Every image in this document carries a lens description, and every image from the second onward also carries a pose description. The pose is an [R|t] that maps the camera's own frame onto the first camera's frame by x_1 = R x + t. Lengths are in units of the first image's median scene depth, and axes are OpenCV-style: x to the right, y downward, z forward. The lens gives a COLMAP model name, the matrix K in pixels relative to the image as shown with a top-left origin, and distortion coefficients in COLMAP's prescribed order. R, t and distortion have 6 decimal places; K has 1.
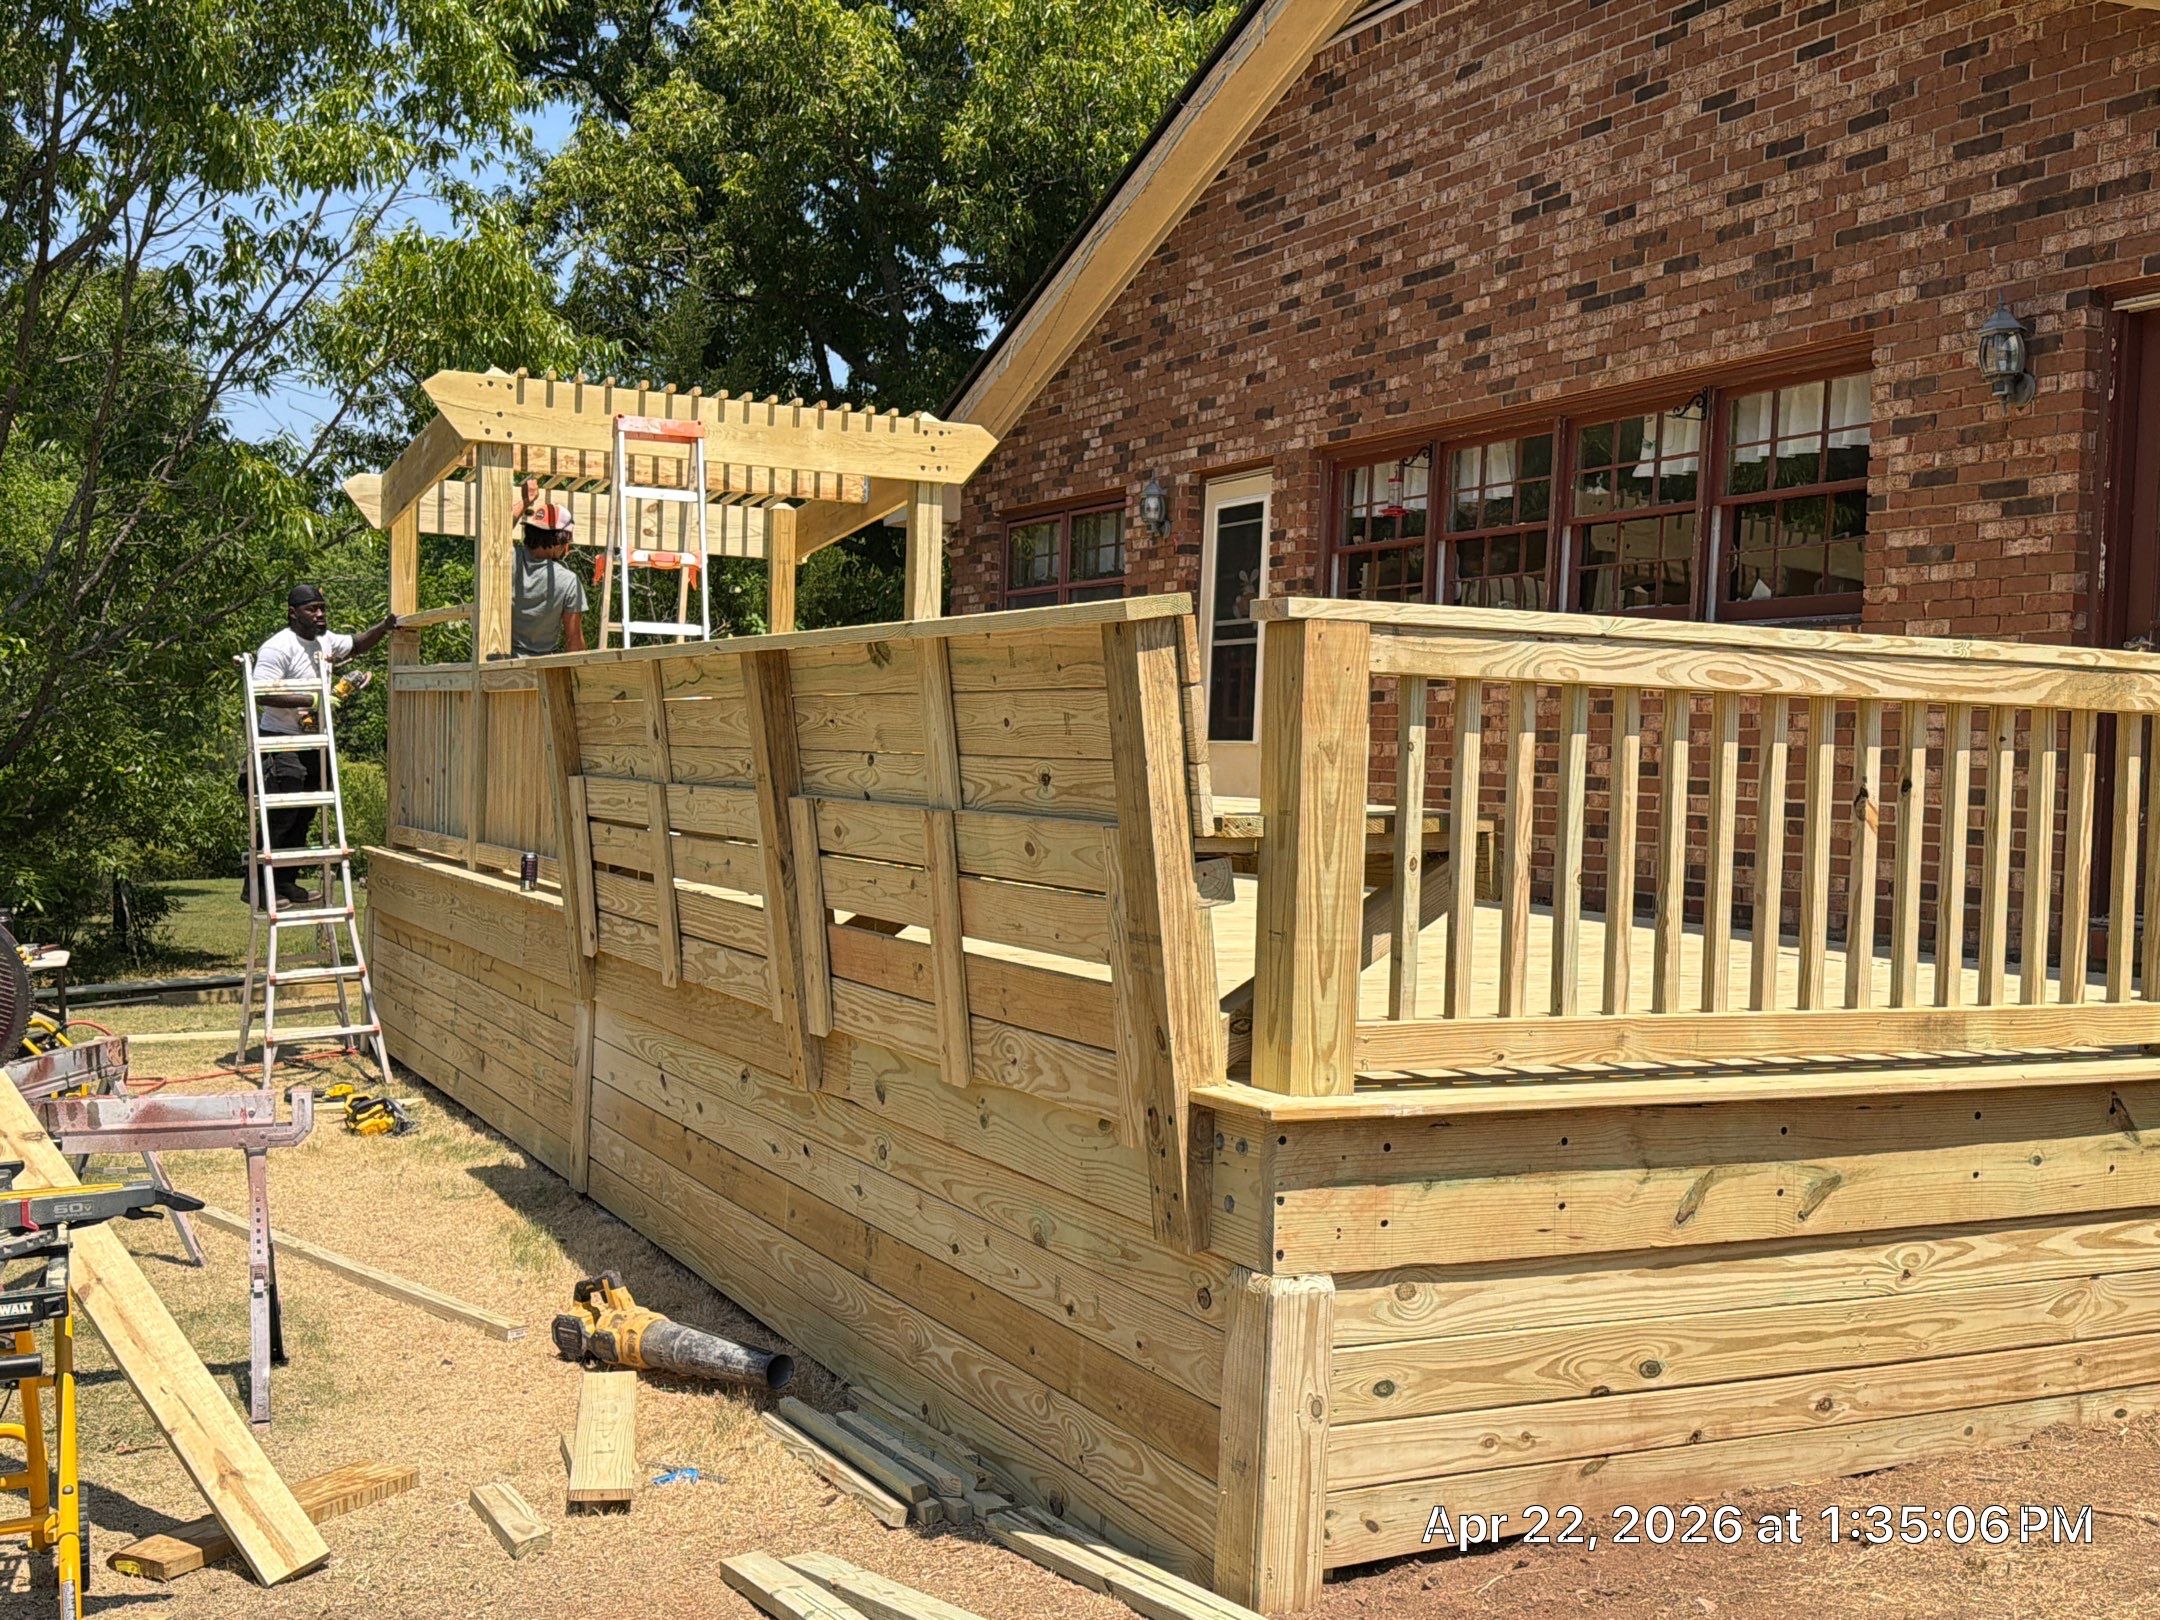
lens RADIAL K [[2264.4, 0, 1085.2], [0, 2264.4, 846.5], [0, 0, 1]] dist [0.184071, -0.398481]
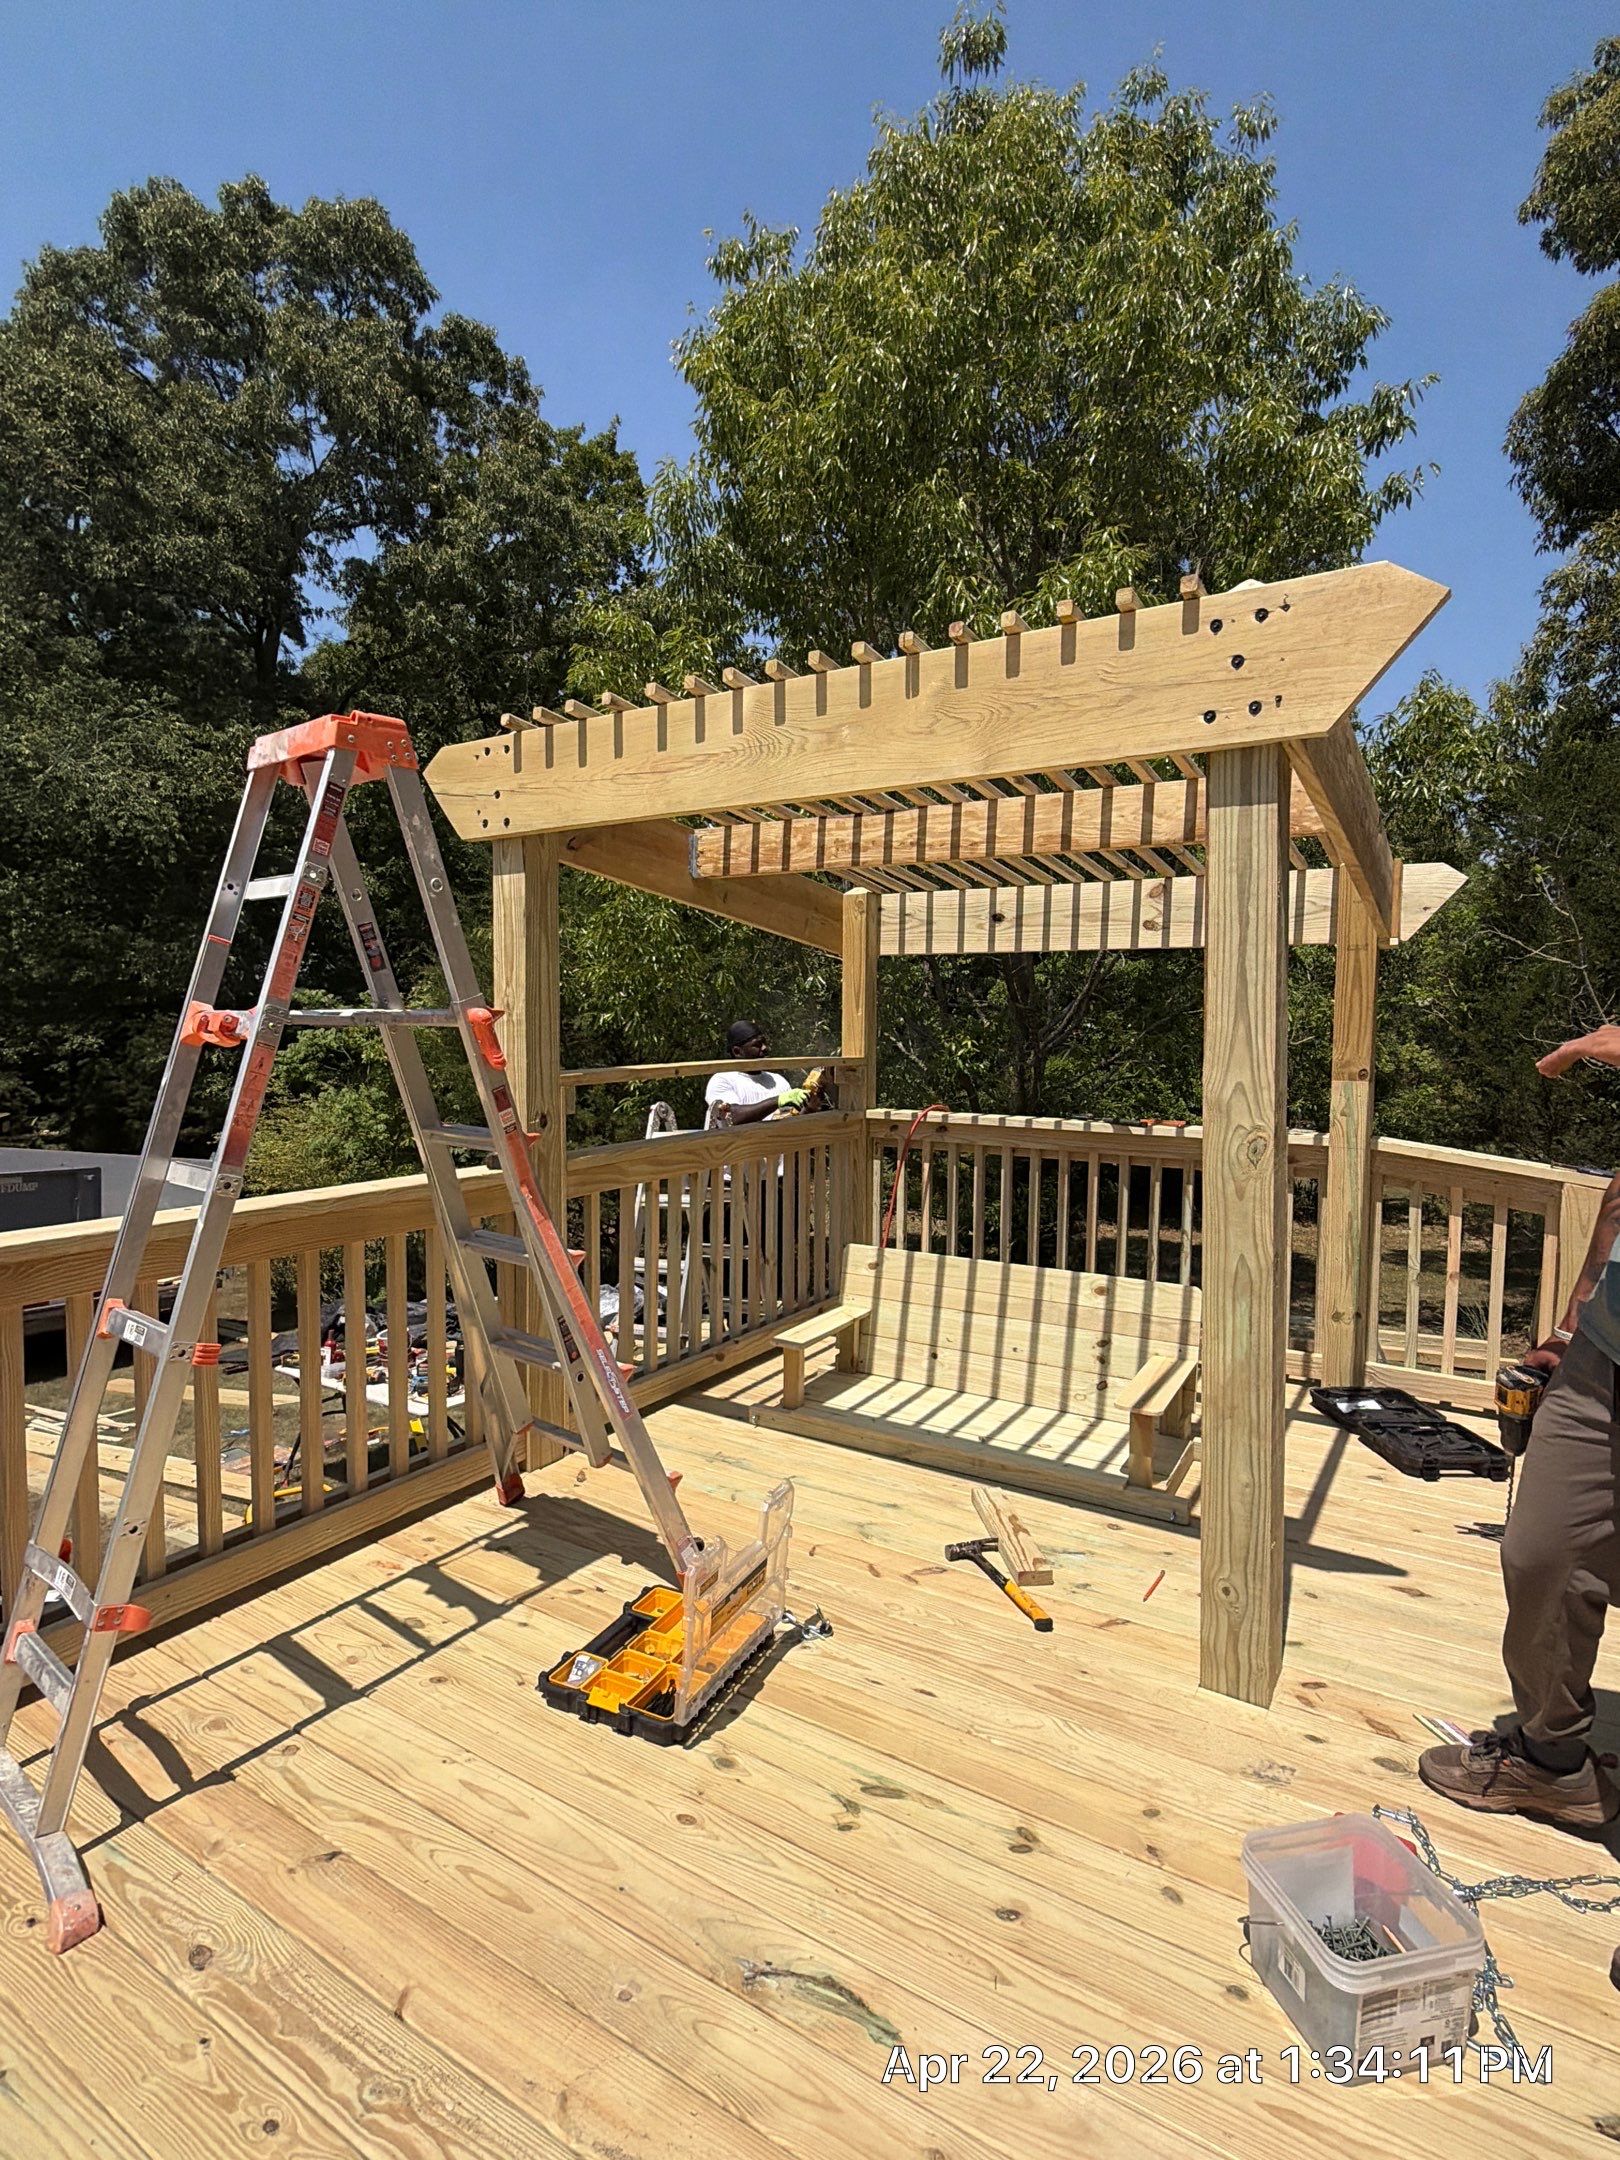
lens RADIAL K [[1081.0, 0, 810.0], [0, 1081.0, 1080.0], [0, 0, 1]] dist [-0.000968, -0.000305]
pose [[0.519811, 0.024992, -0.853916, 0.067765], [-0.028495, 0.999523, 0.011908, -0.126054], [0.853806, 0.018142, 0.520275, 1.029792]]
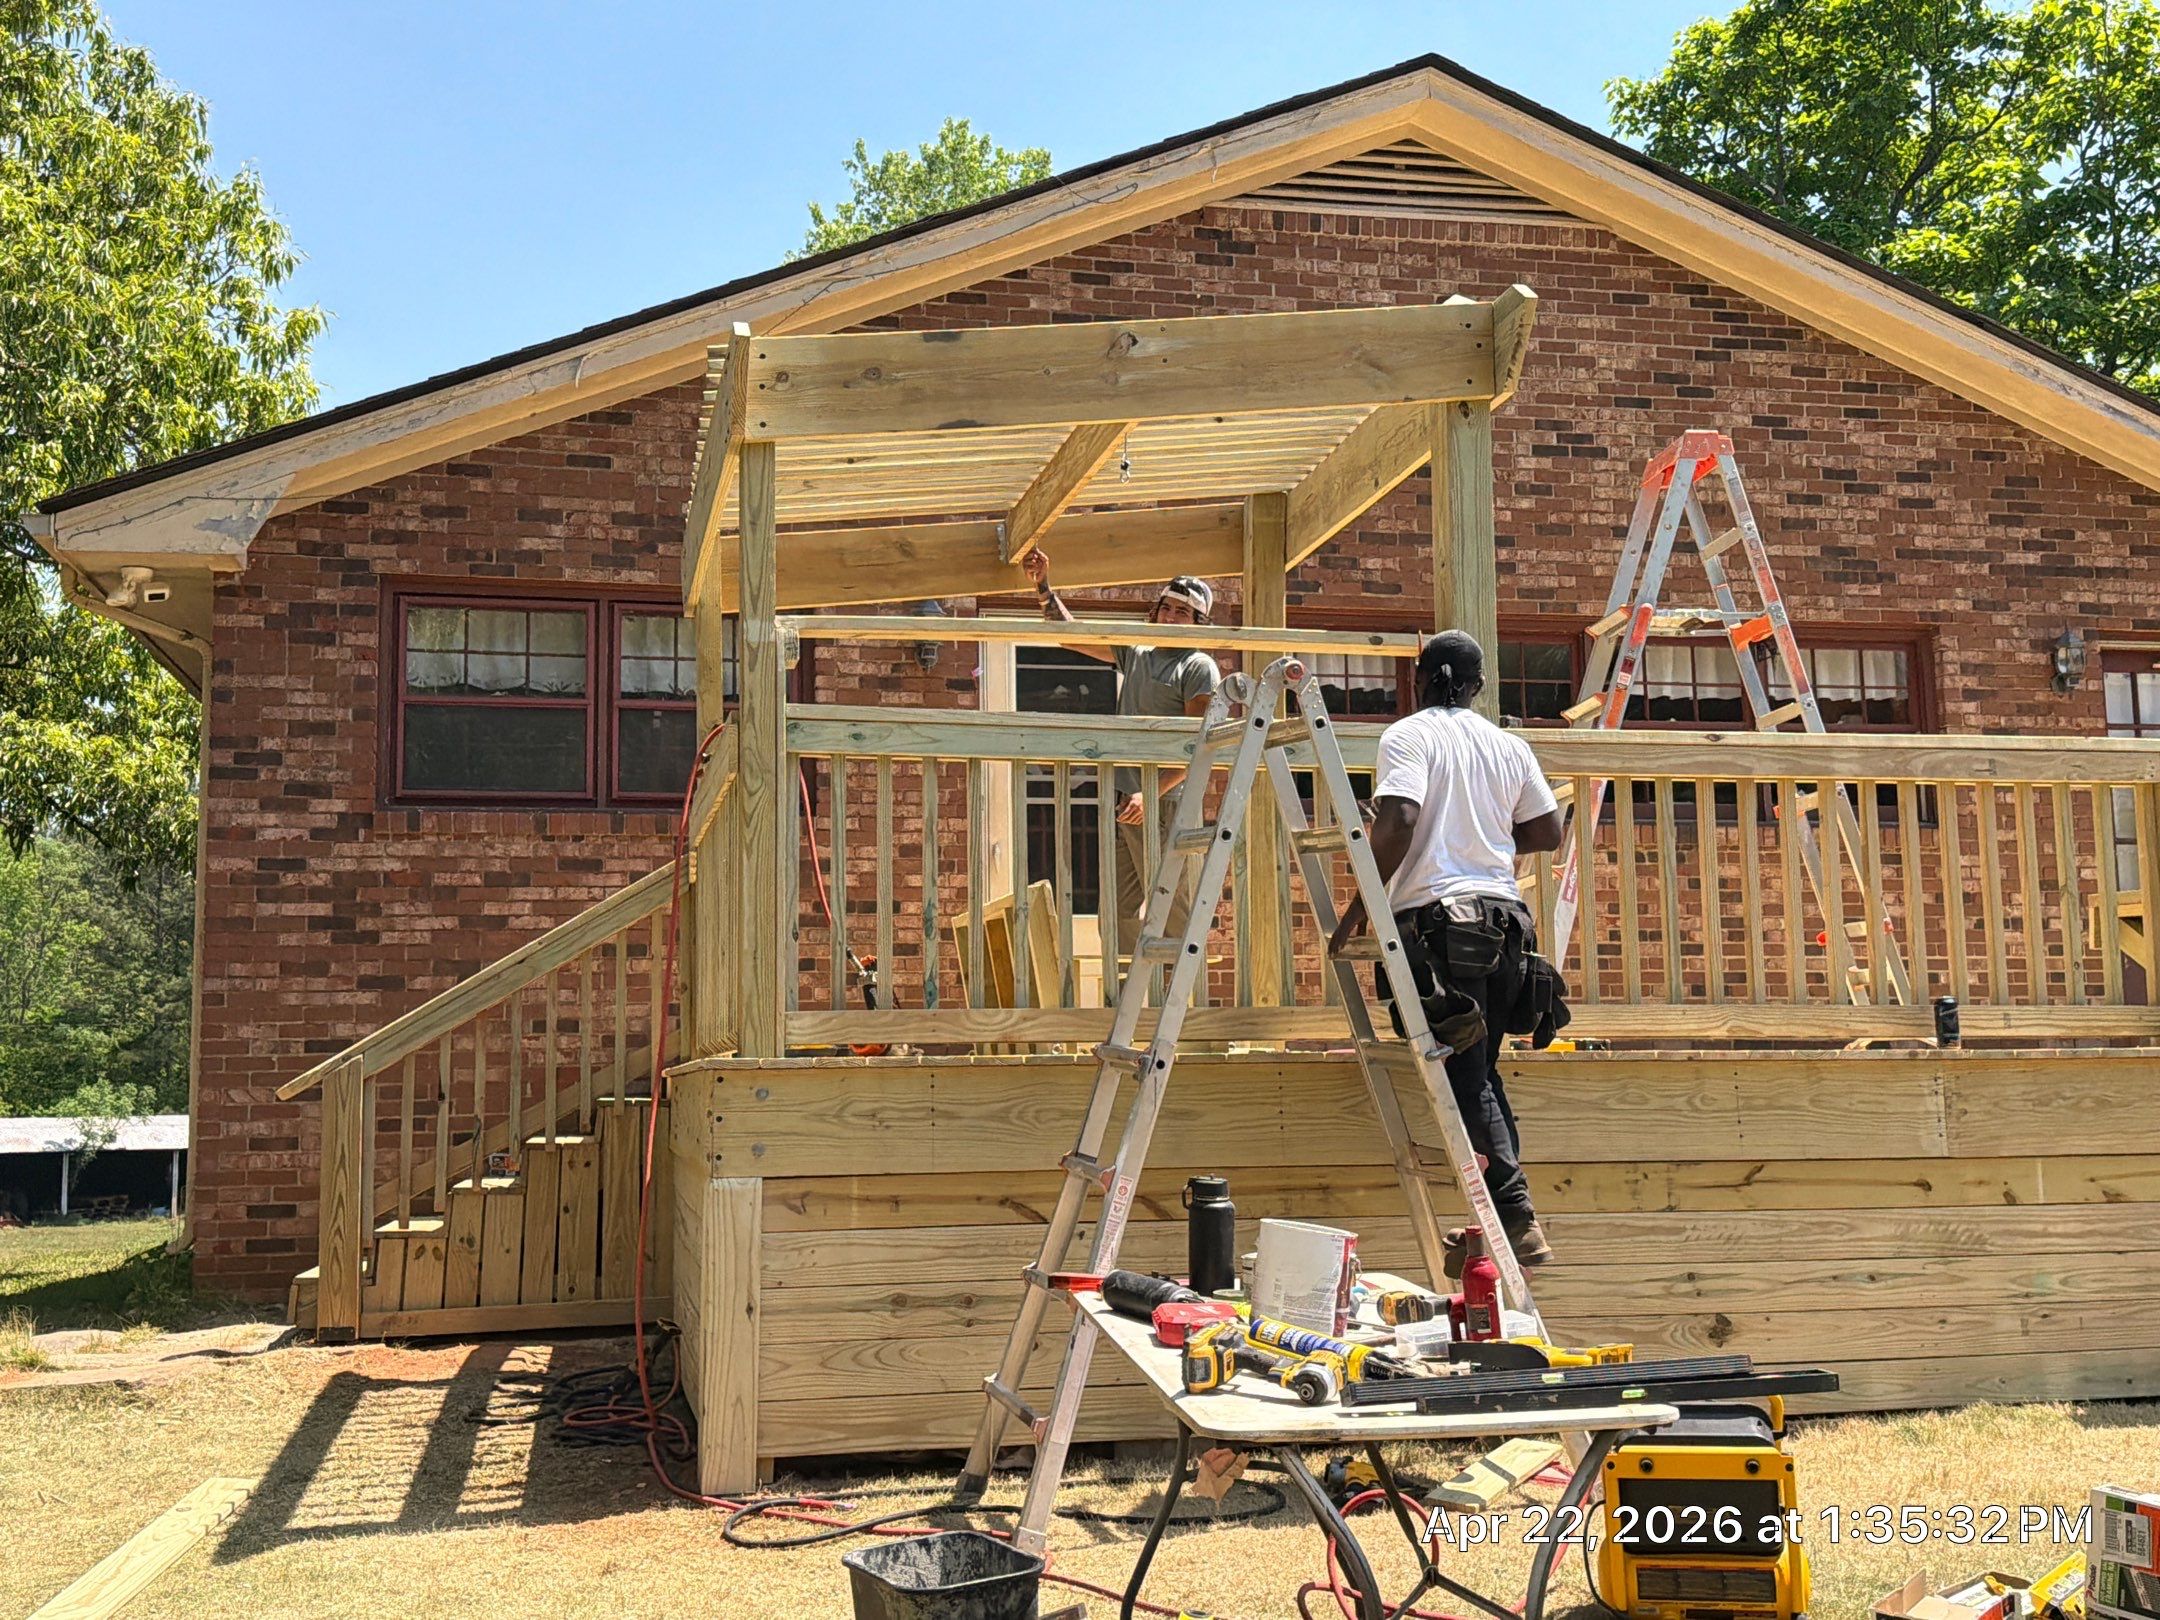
lens RADIAL K [[2196.6, 0, 1069.4], [0, 2196.6, 820.5], [0, 0, 1]] dist [0.202596, -0.453114]
pose [[0.254515, 0.079115, 0.963827, -1.022262], [0.058695, 0.993547, -0.097054, -0.001465], [-0.965286, 0.081273, 0.248229, 1.089681]]
